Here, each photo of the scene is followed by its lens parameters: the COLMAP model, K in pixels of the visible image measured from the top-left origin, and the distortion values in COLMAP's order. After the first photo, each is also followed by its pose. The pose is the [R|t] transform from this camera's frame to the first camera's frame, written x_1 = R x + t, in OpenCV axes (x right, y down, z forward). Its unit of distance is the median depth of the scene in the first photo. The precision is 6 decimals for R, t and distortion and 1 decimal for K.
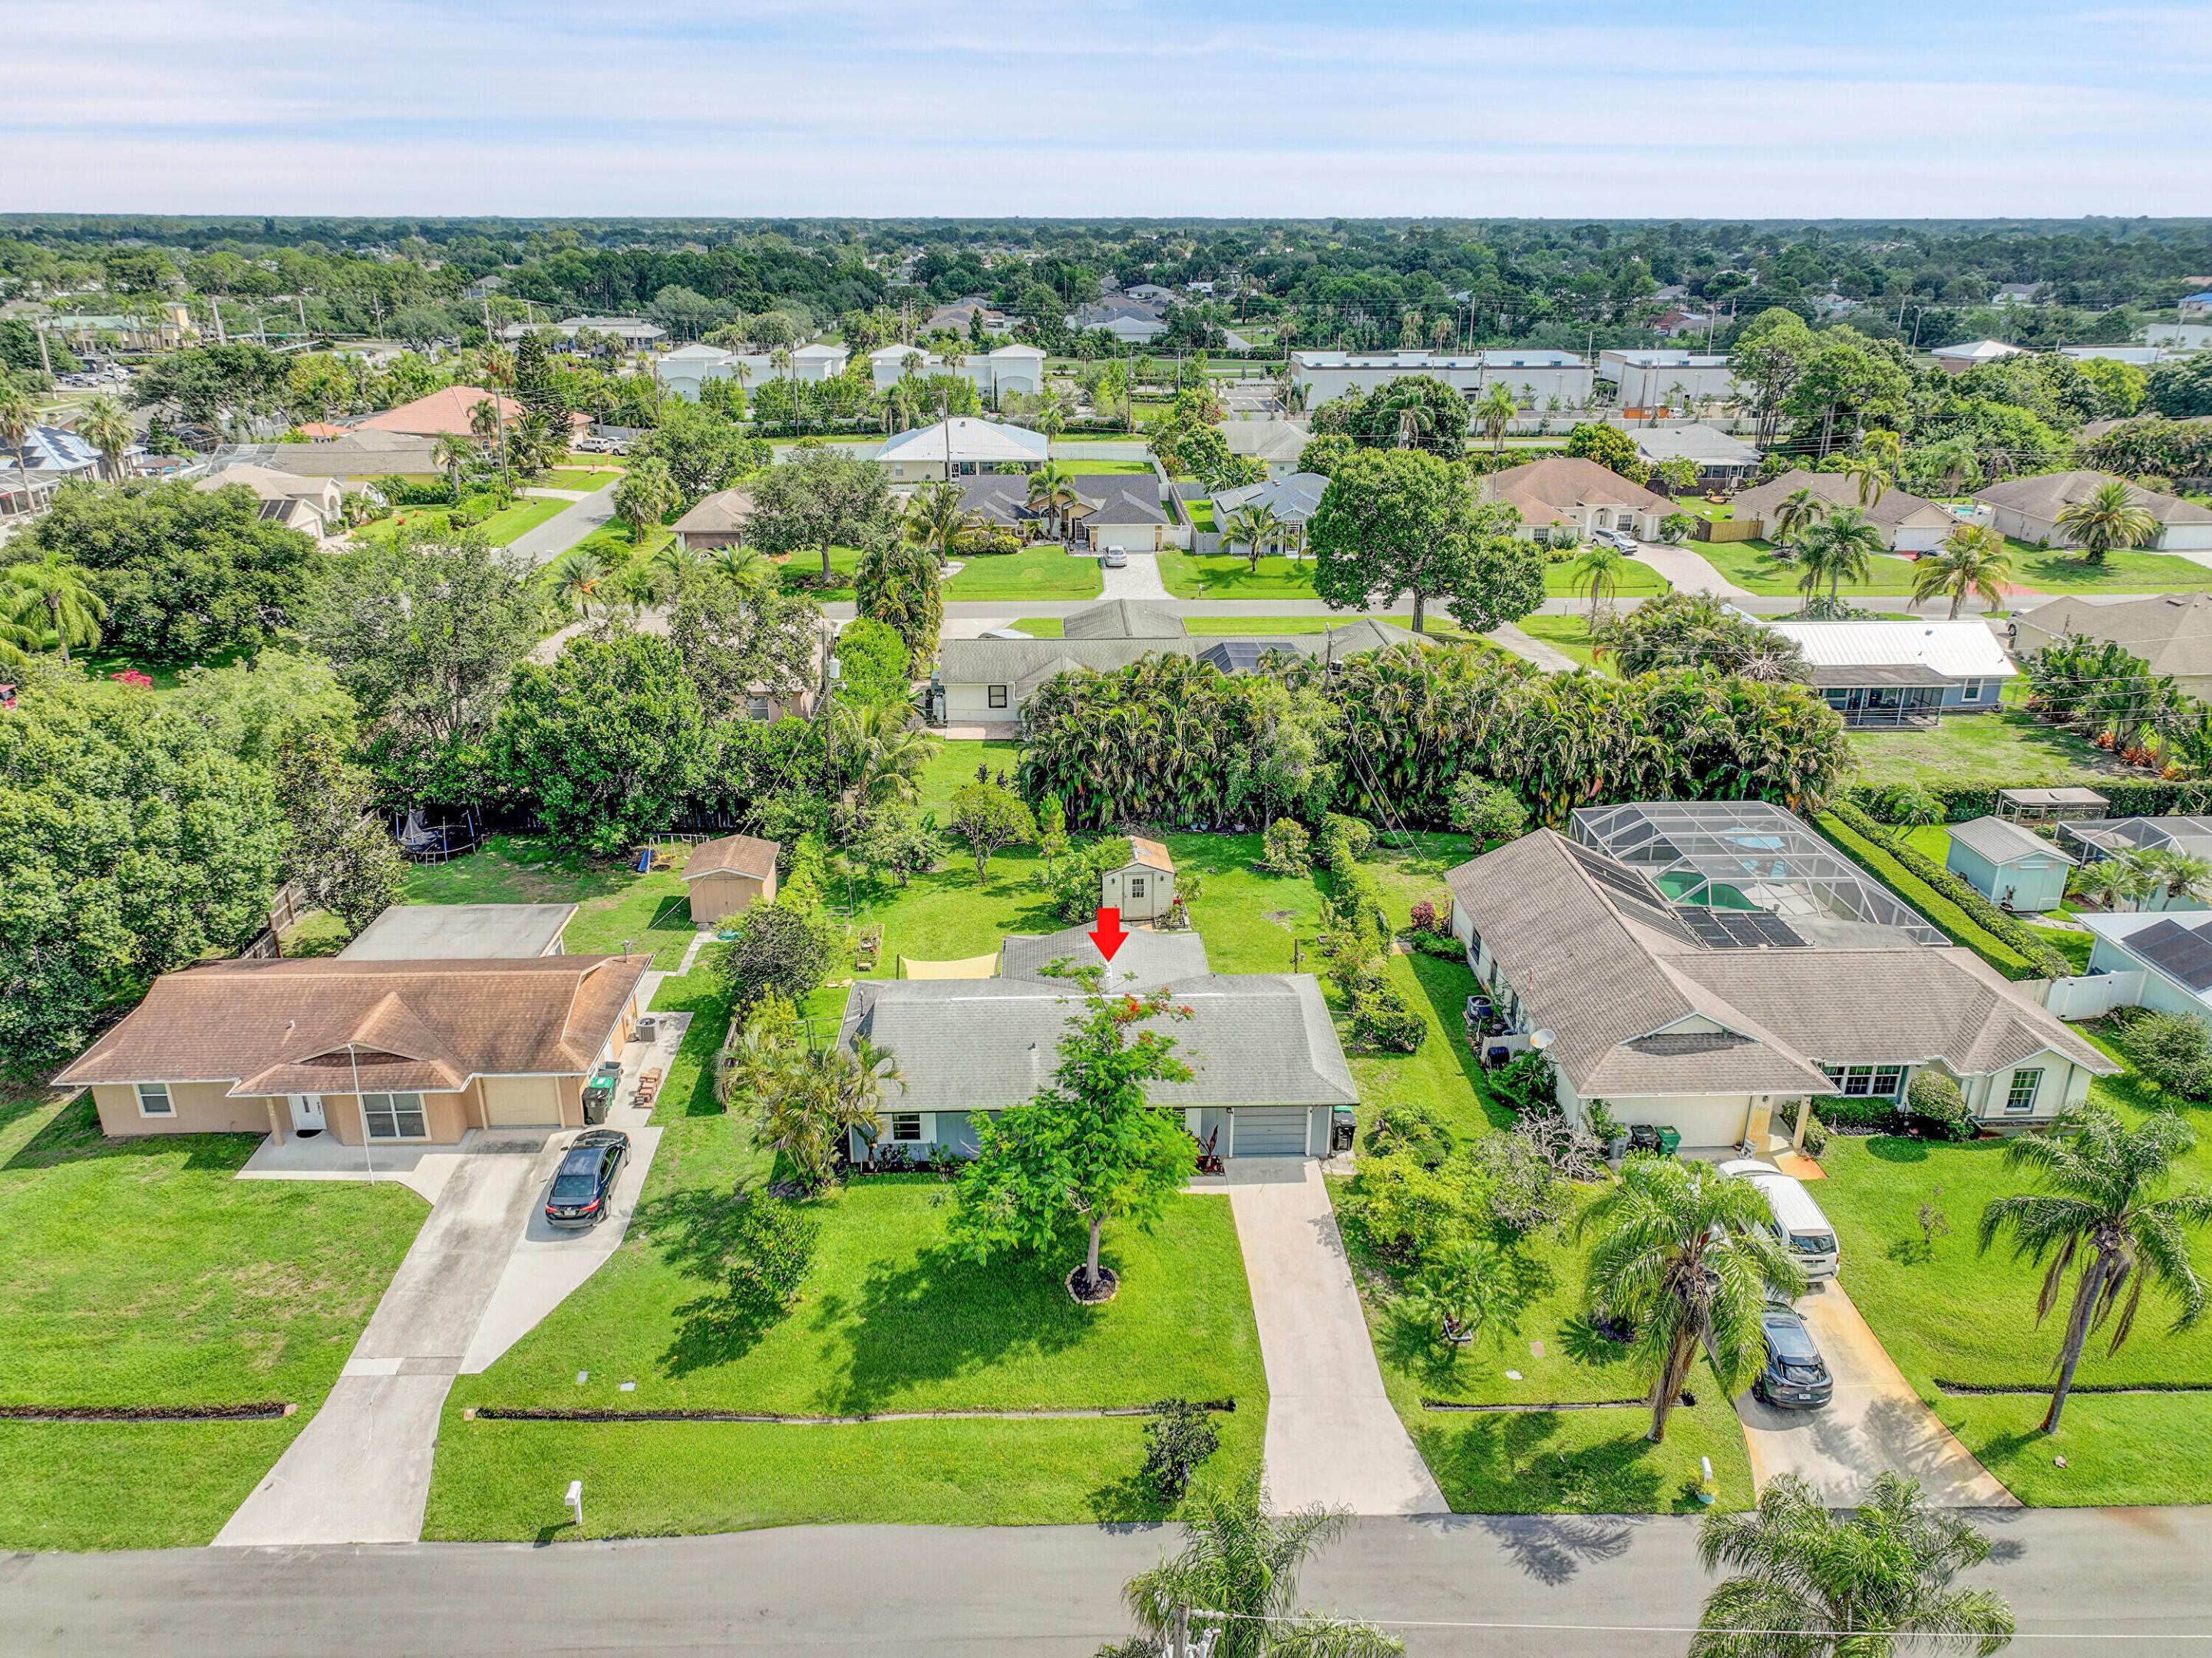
lens RADIAL K [[1554.8, 0, 1106.0], [0, 1554.8, 829.0], [0, 0, 1]] dist [0.002675, 0.009285]
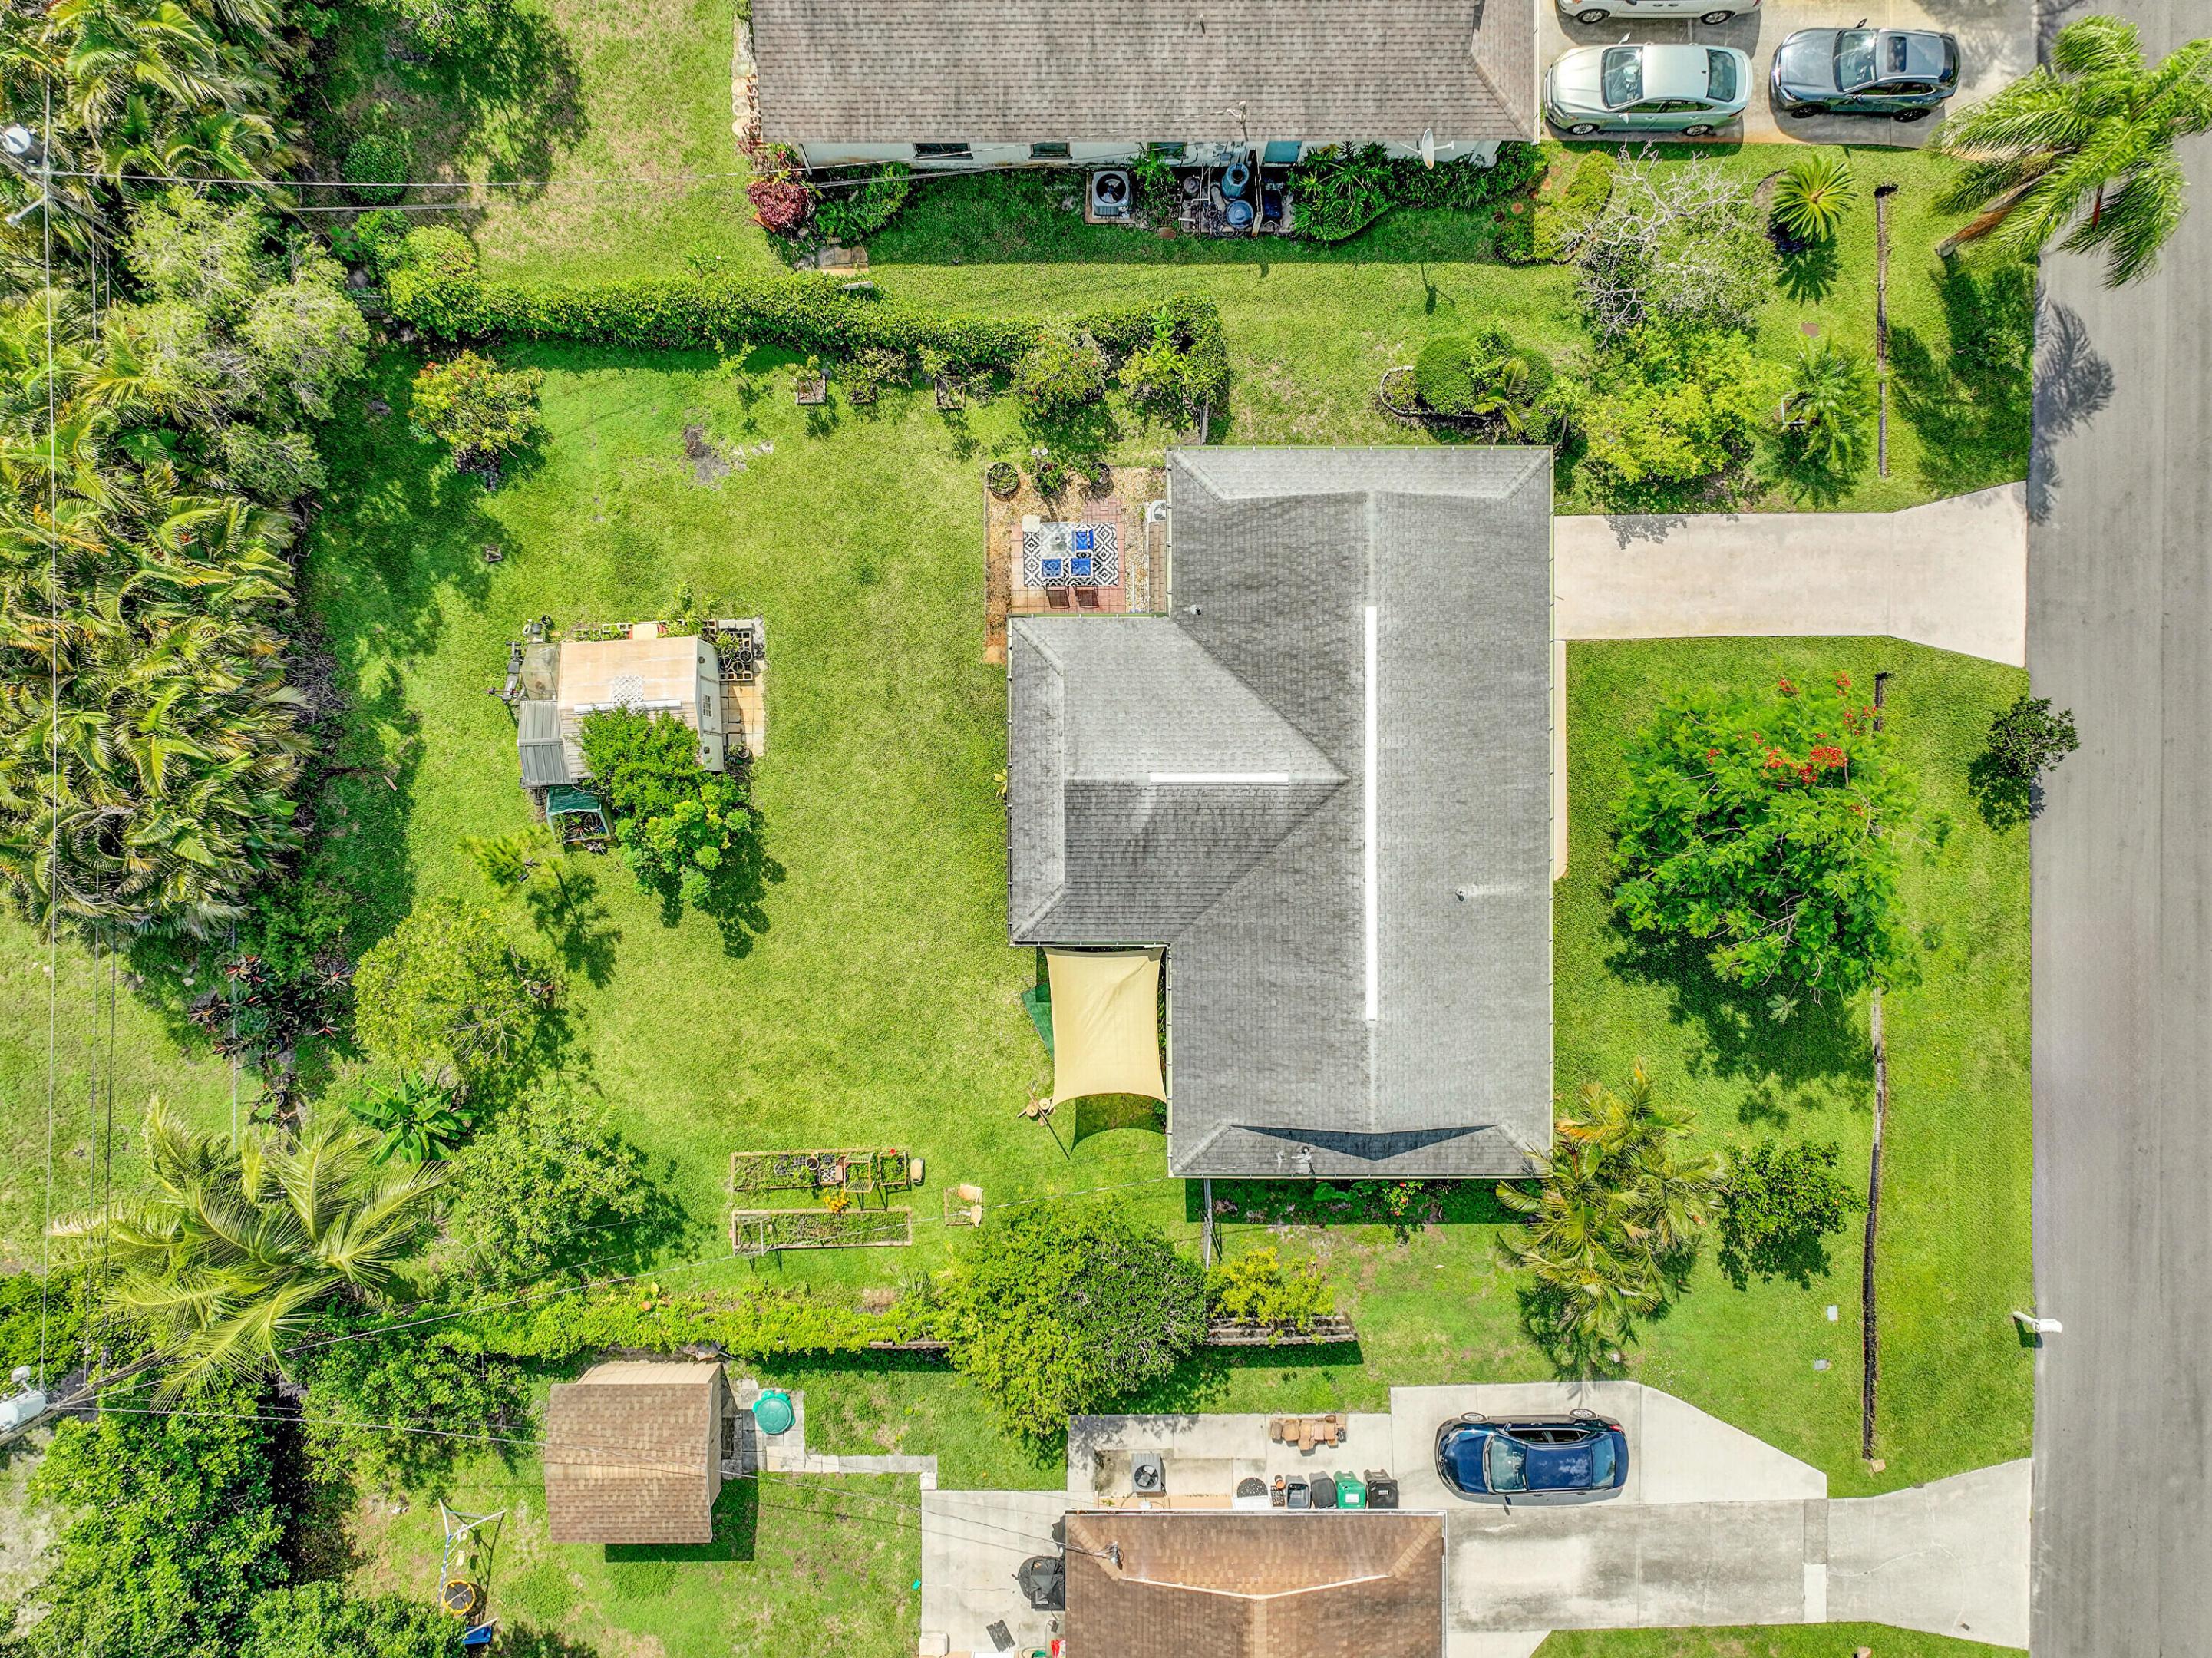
lens RADIAL K [[1554.8, 0, 1106.0], [0, 1554.8, 829.0], [0, 0, 1]] dist [0.002675, 0.009285]
pose [[0.035493, -0.999320, -0.009973, -0.017661], [0.358115, 0.003401, 0.933671, -0.569778], [-0.933003, -0.036710, 0.357992, 0.907273]]
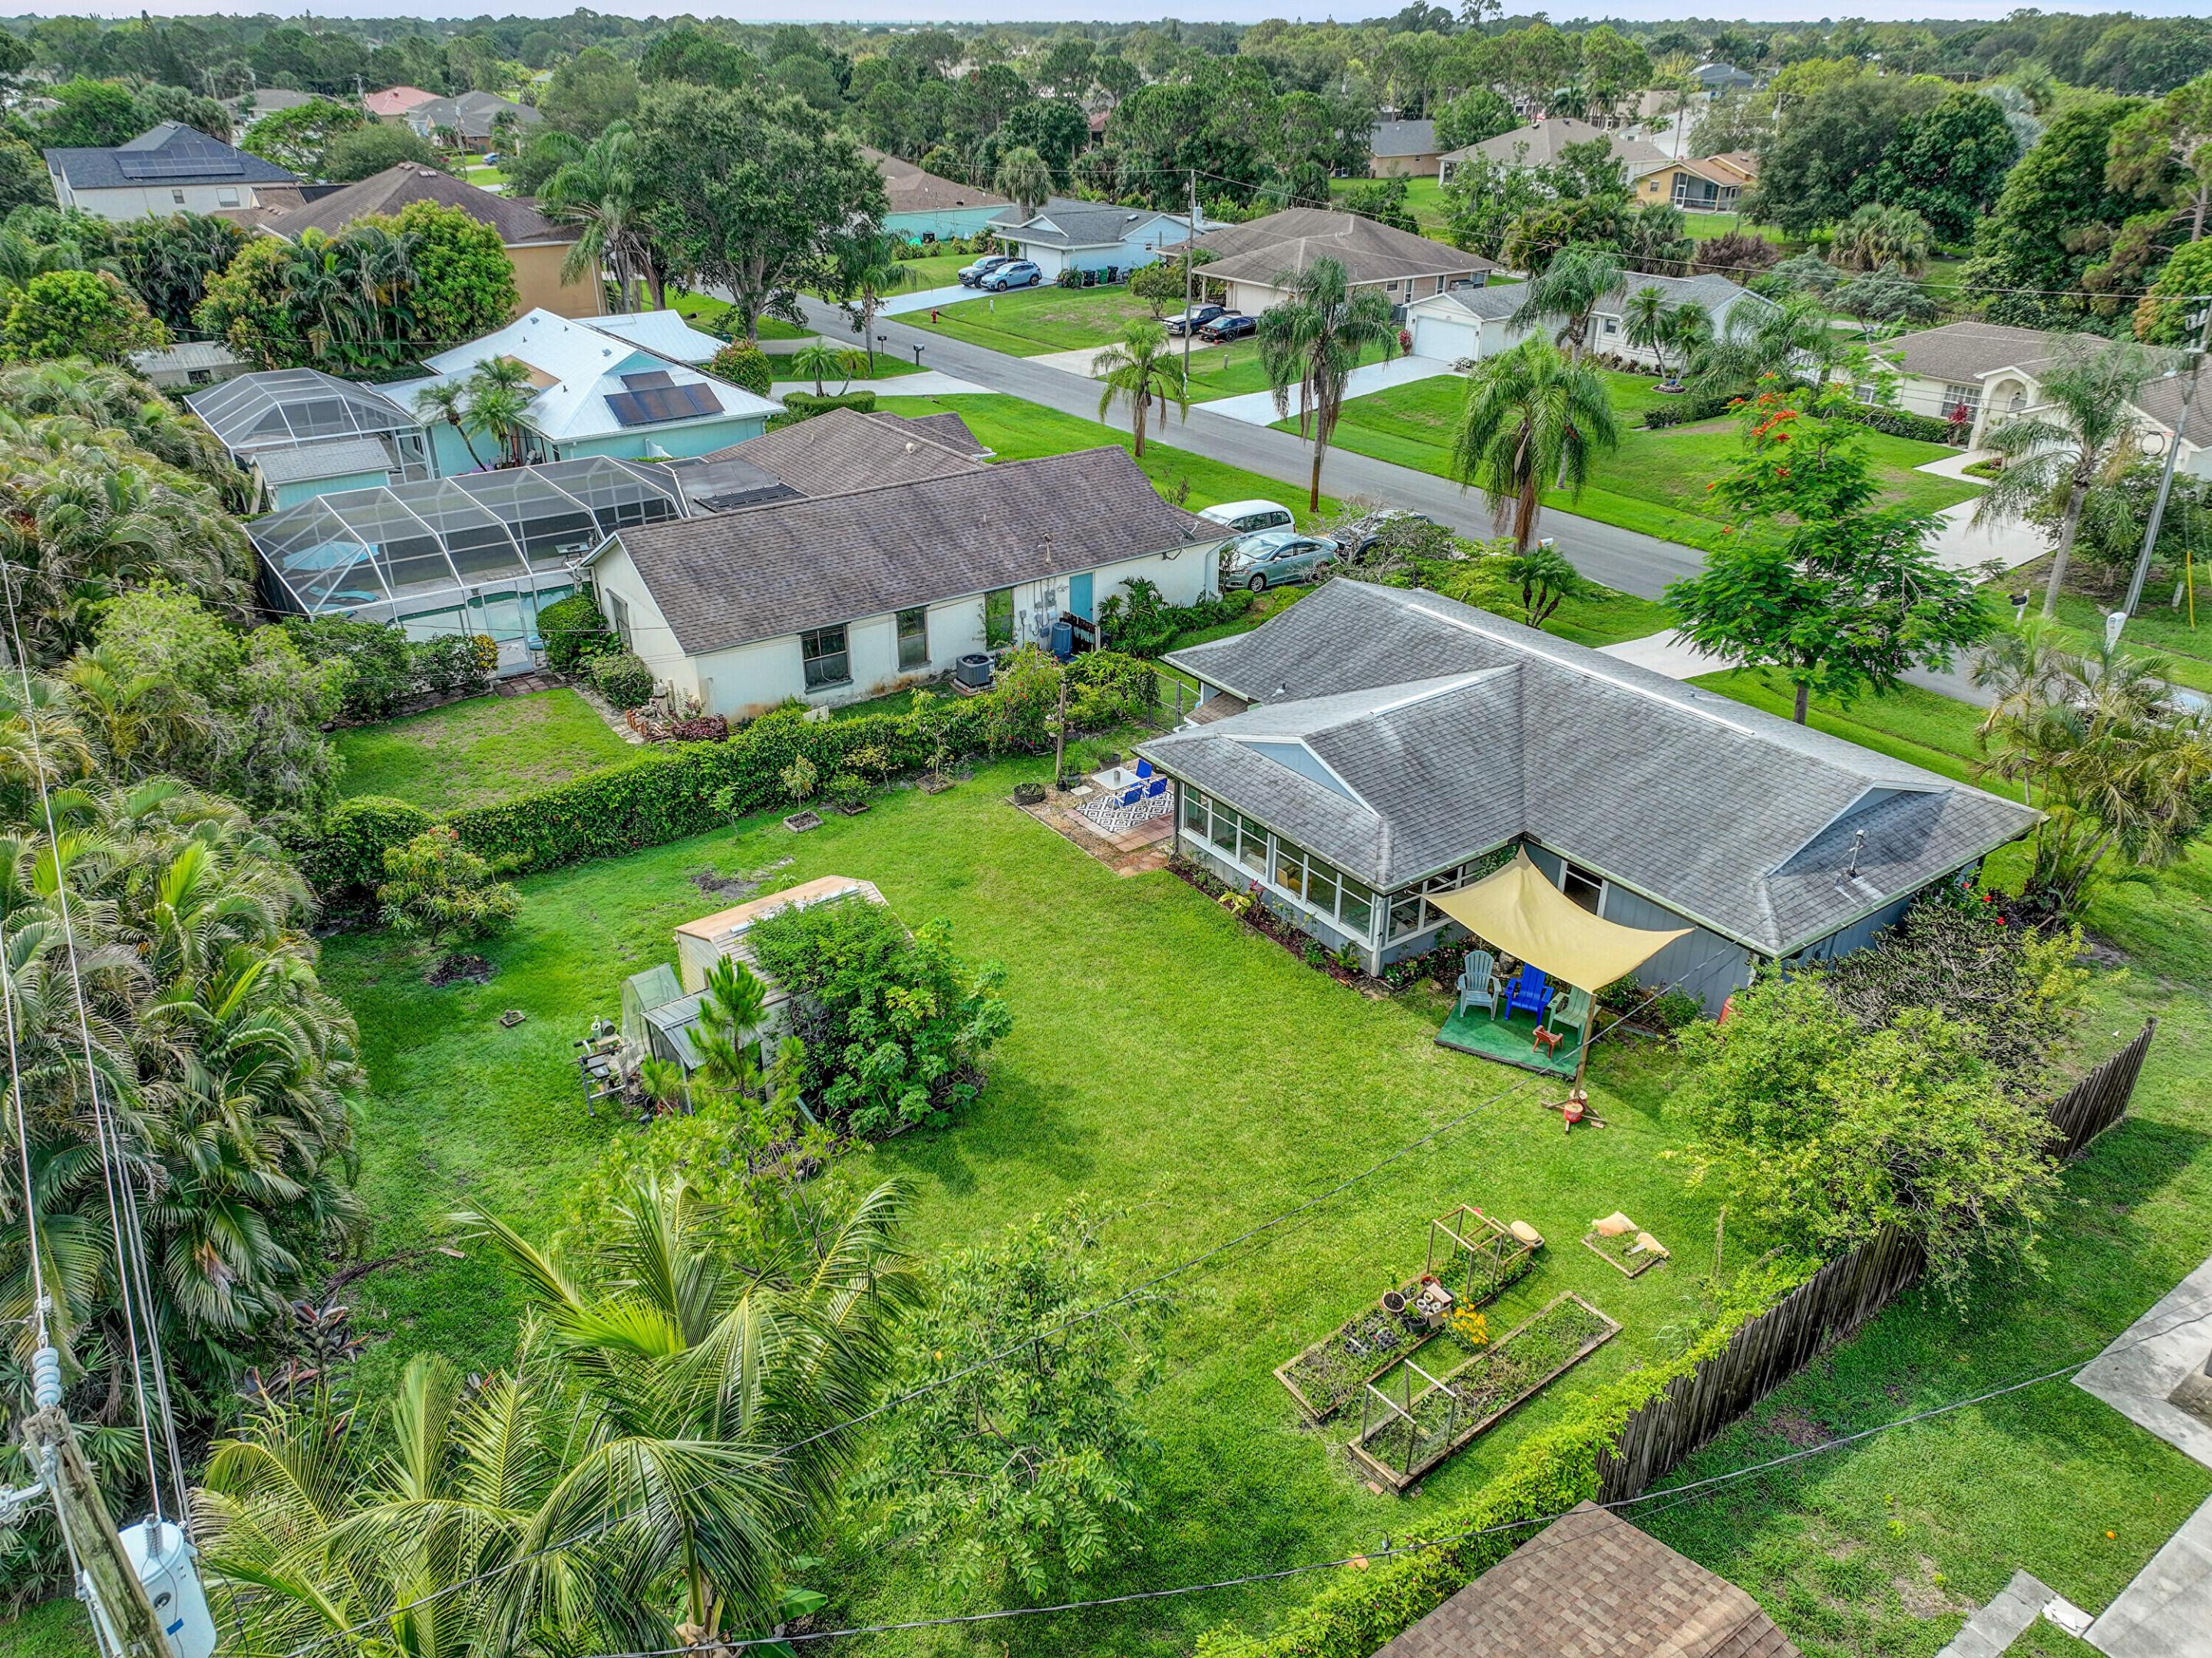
lens RADIAL K [[1554.8, 0, 1106.0], [0, 1554.8, 829.0], [0, 0, 1]] dist [0.002675, 0.009285]
pose [[-0.547827, -0.384086, 0.743212, -0.425196], [0.304854, 0.735647, 0.604886, -0.295600], [-0.779070, 0.557944, -0.285917, 1.424201]]
